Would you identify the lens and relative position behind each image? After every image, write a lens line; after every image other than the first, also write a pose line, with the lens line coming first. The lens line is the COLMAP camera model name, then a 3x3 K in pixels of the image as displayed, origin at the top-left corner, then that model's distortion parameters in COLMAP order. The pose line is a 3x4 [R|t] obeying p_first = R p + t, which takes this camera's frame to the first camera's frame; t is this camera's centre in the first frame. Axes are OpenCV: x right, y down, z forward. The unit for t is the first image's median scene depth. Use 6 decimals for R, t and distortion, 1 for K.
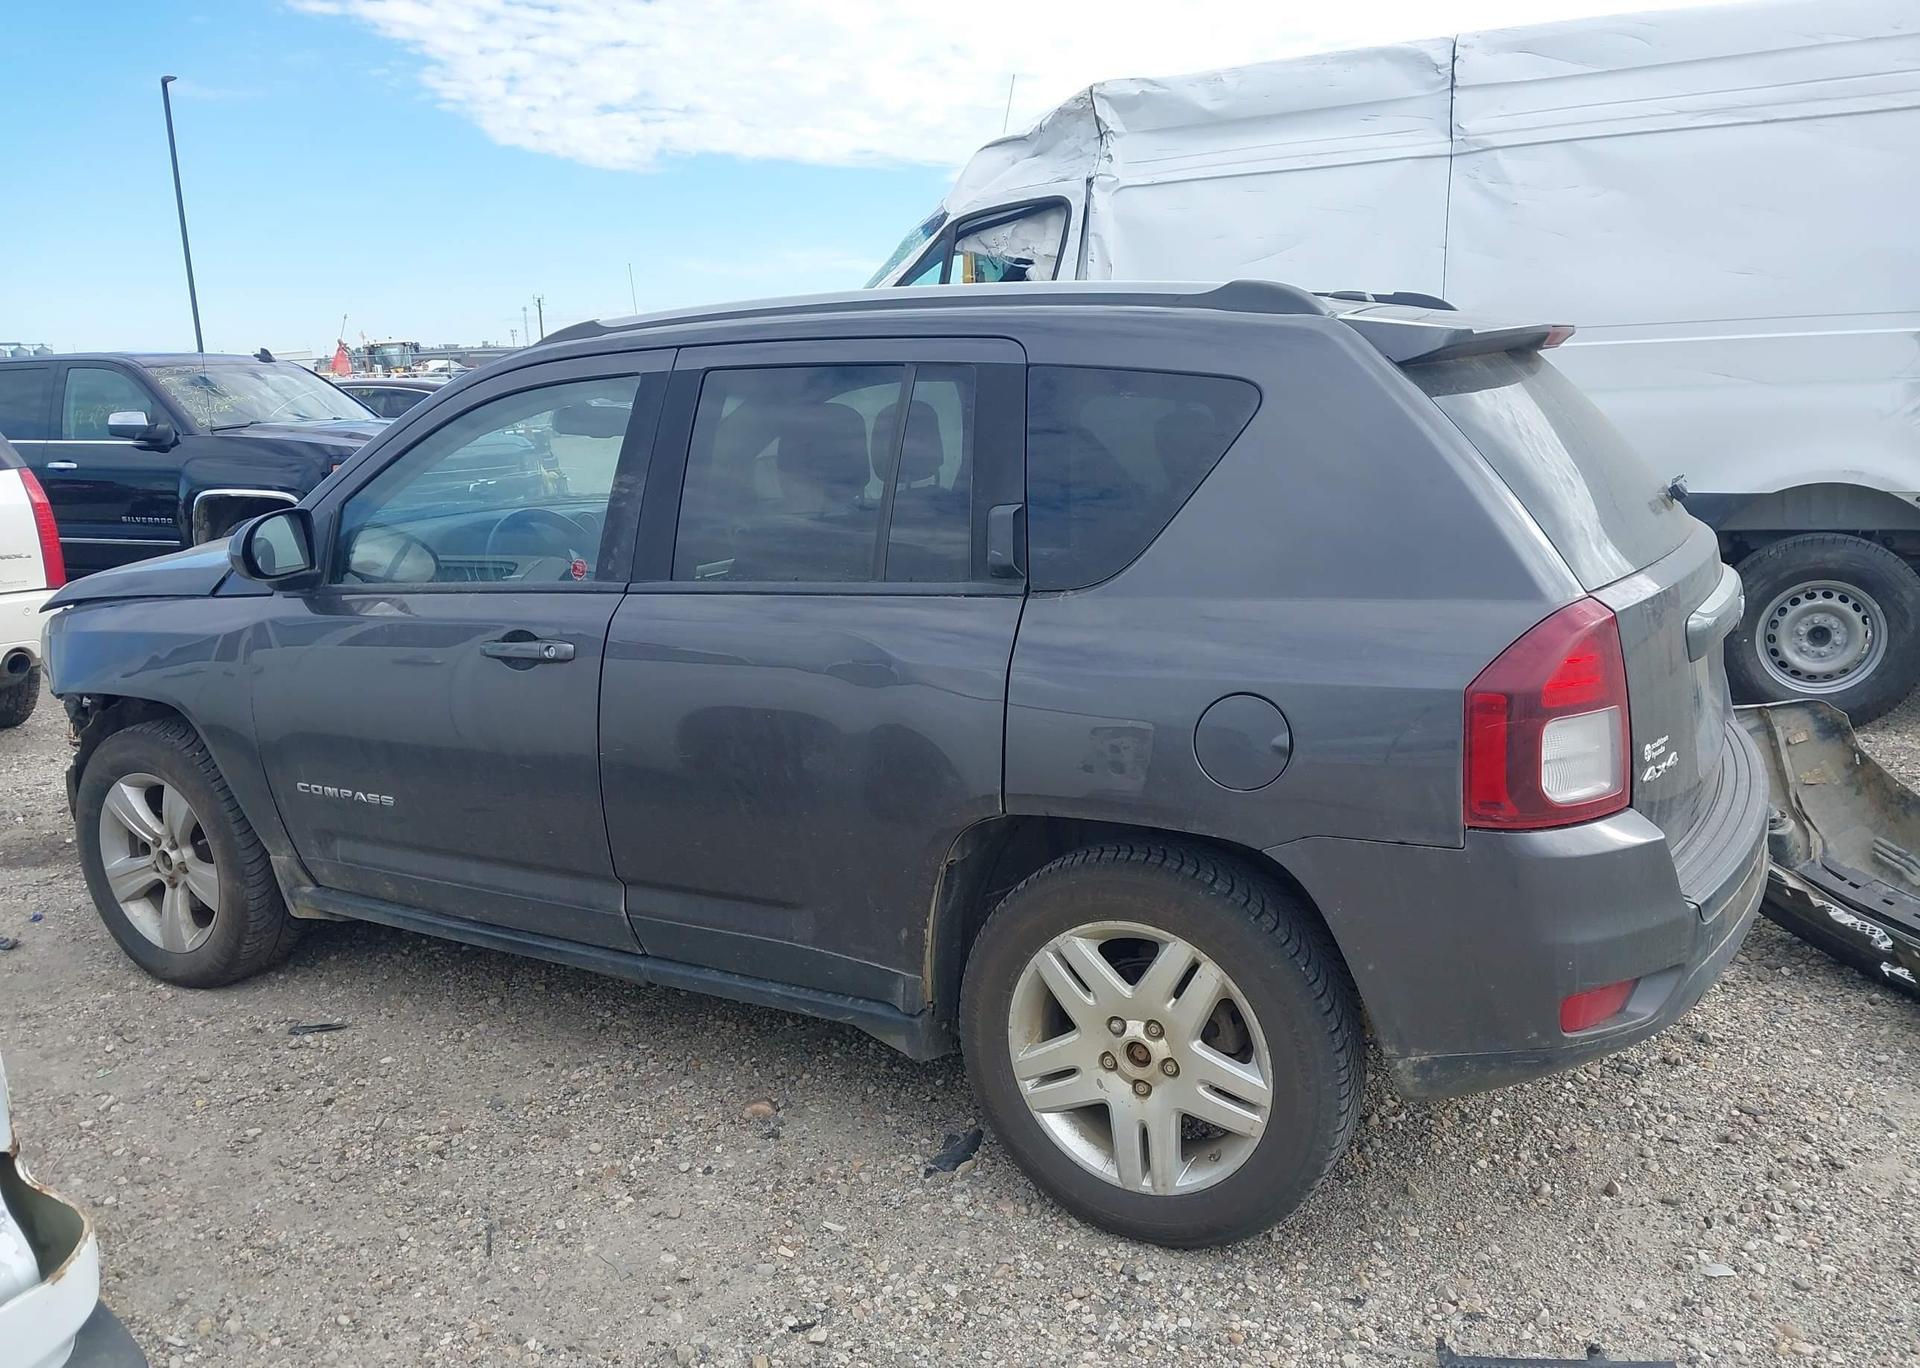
lens RADIAL K [[1524.2, 0, 929.5], [0, 1524.2, 704.2], [0, 0, 1]] dist [0.019106, -0.017268]
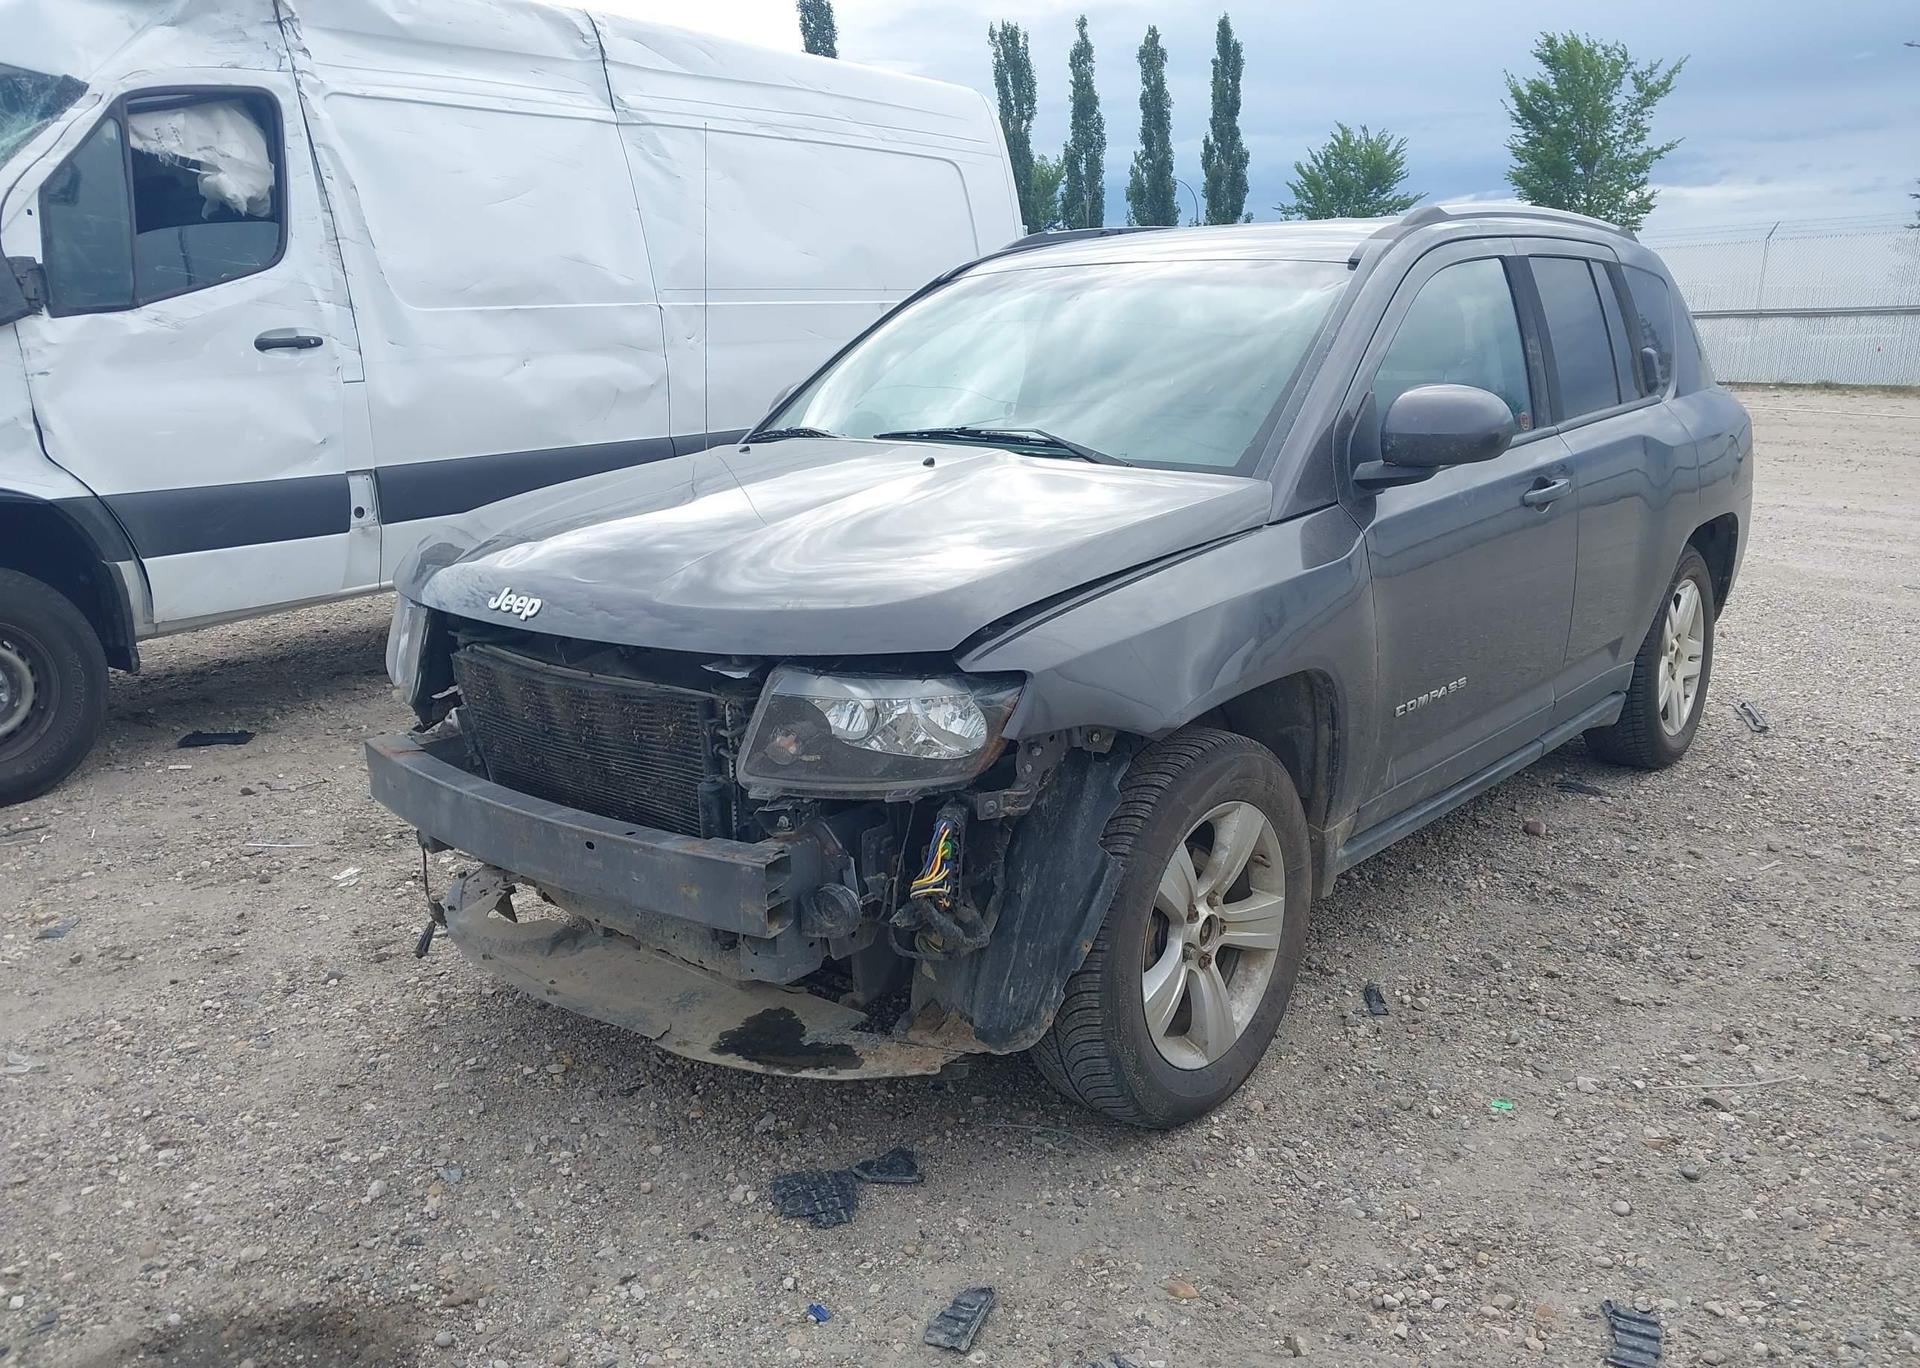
lens RADIAL K [[1524.2, 0, 967.9], [0, 1524.2, 701.7], [0, 0, 1]] dist [0.019106, -0.017268]
pose [[0.177353, -0.206860, 0.962161, -1.153252], [0.226083, 0.960077, 0.164739, -0.134512], [-0.957827, 0.188311, 0.217040, 0.931624]]
